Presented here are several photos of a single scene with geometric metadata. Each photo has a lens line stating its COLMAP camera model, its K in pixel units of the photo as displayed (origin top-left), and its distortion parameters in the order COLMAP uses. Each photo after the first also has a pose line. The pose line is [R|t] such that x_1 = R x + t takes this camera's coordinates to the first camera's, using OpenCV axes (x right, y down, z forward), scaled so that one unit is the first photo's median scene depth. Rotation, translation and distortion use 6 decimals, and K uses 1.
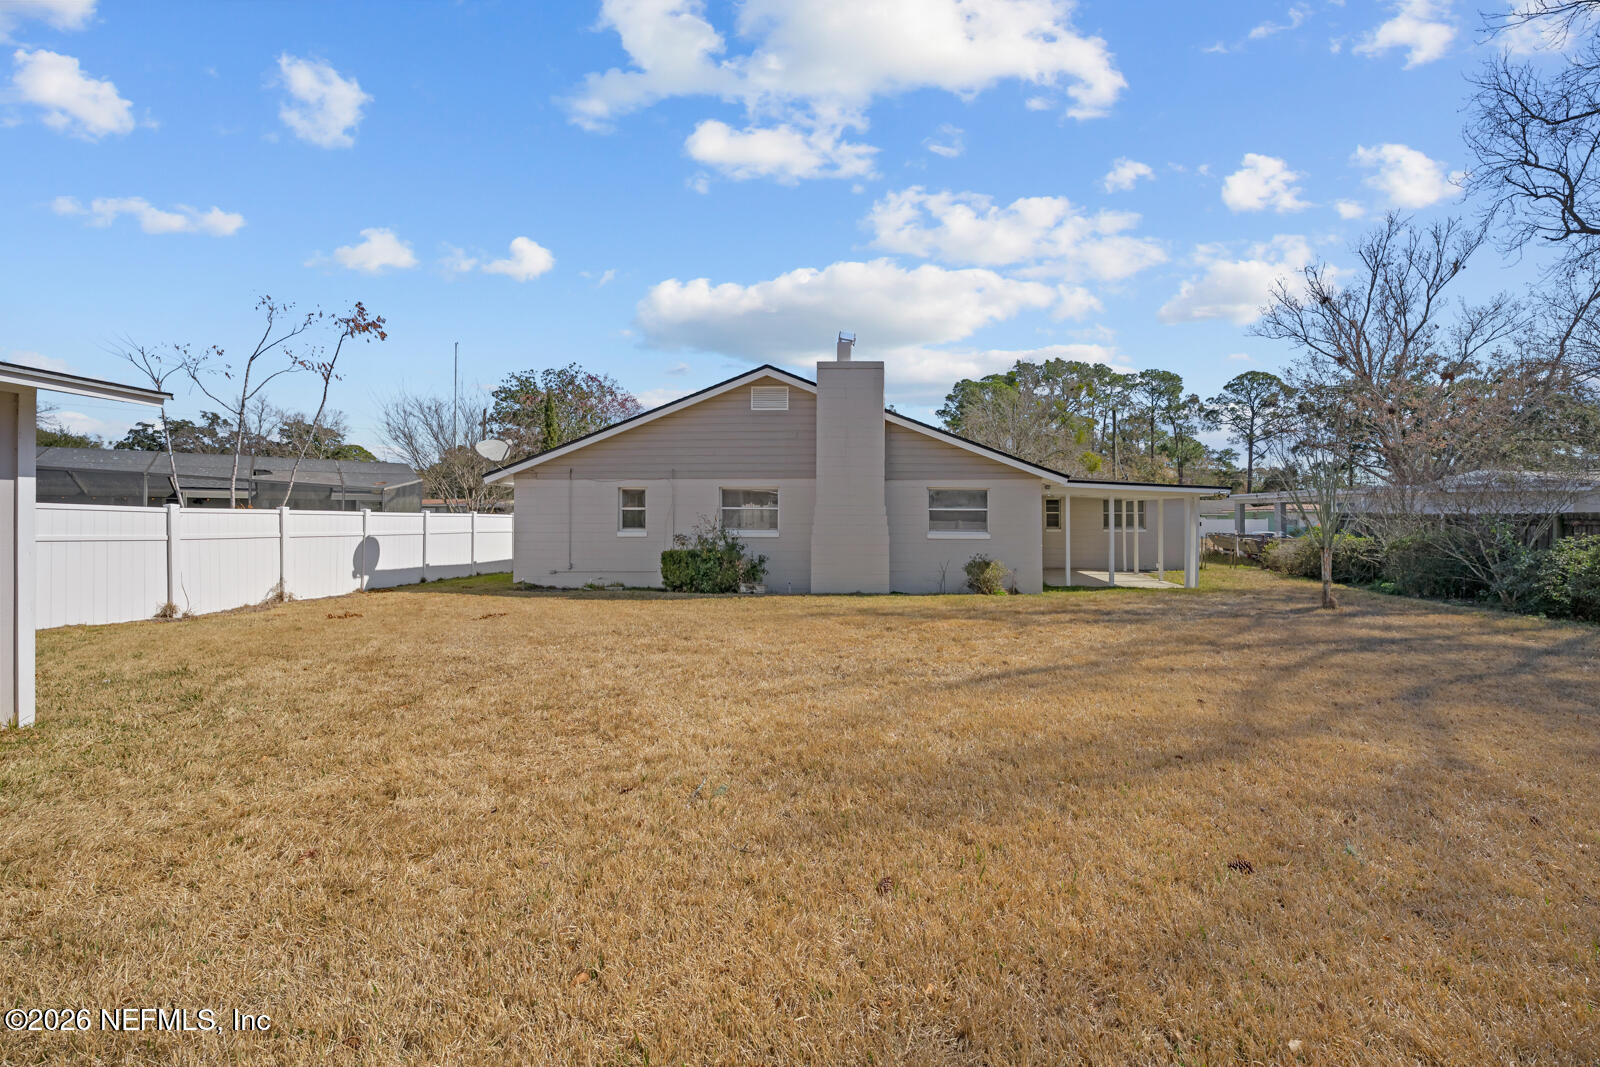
lens RADIAL K [[640.5, 0, 814.1], [0, 640.5, 527.7], [0, 0, 1]] dist [-0.002092, 0.000527]
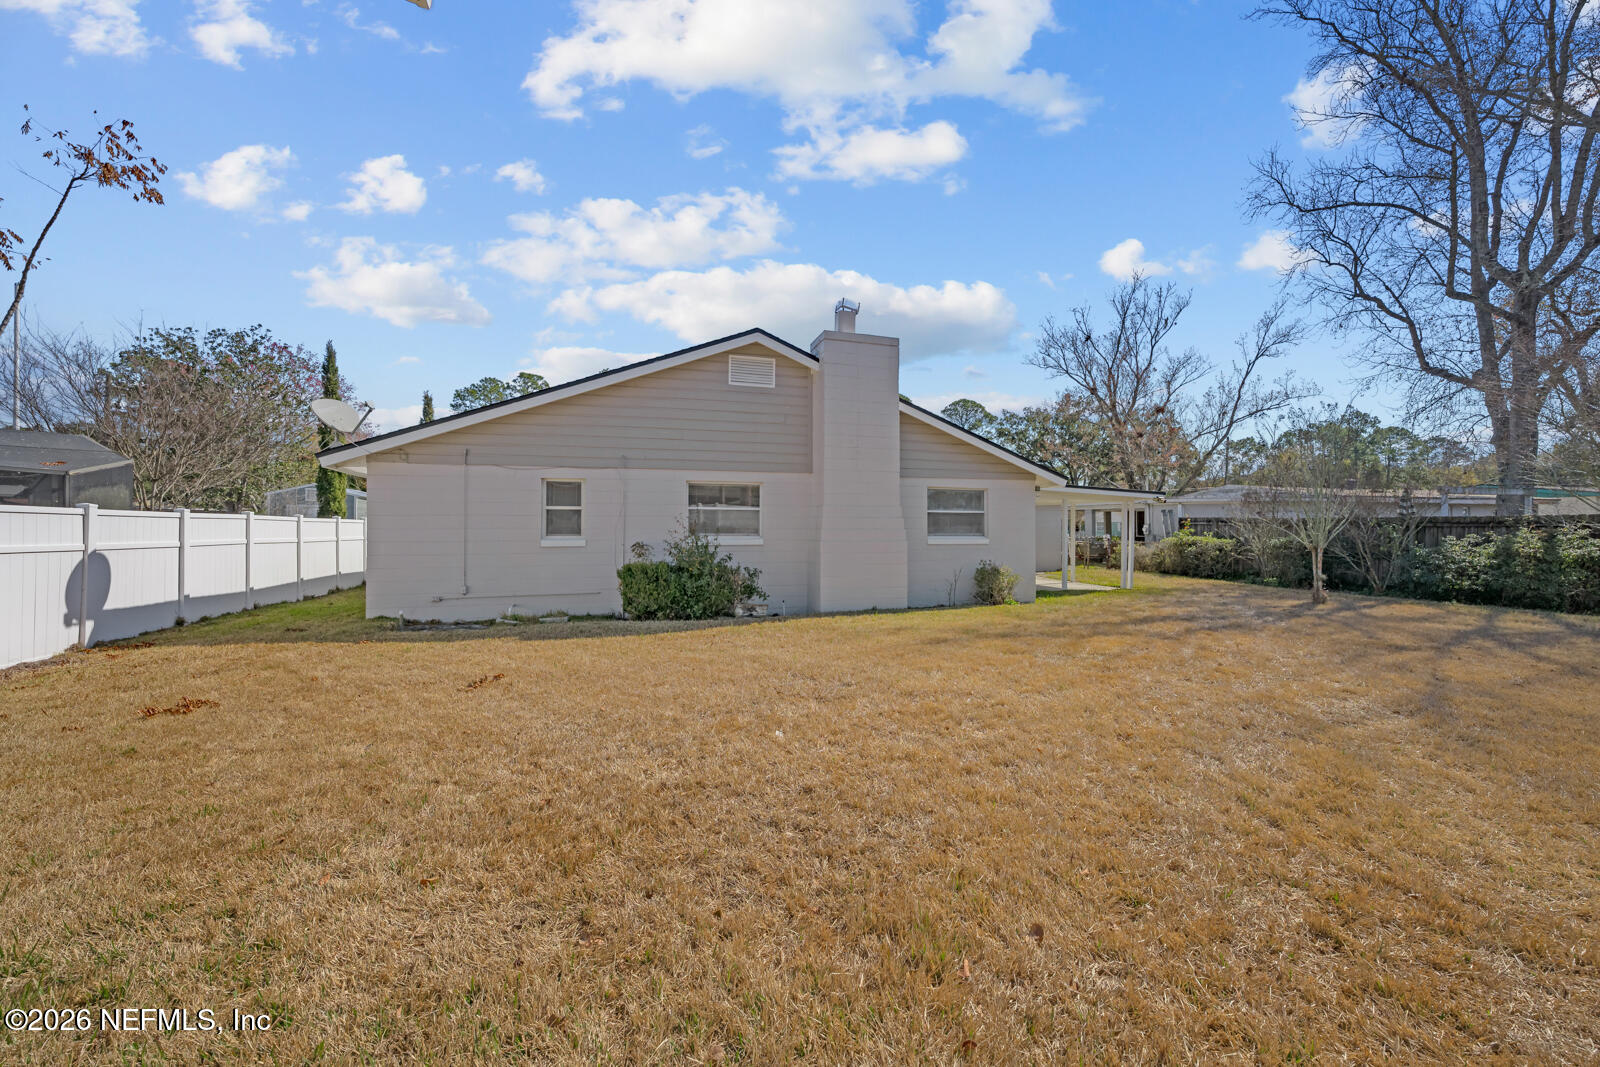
lens RADIAL K [[640.5, 0, 798.1], [0, 640.5, 534.5], [0, 0, 1]] dist [-0.002092, 0.000527]
pose [[0.931414, -0.005347, 0.363922, -0.309093], [0.005315, 0.999985, 0.001089, 0.001065], [-0.363923, 0.000920, 0.931429, 0.234912]]
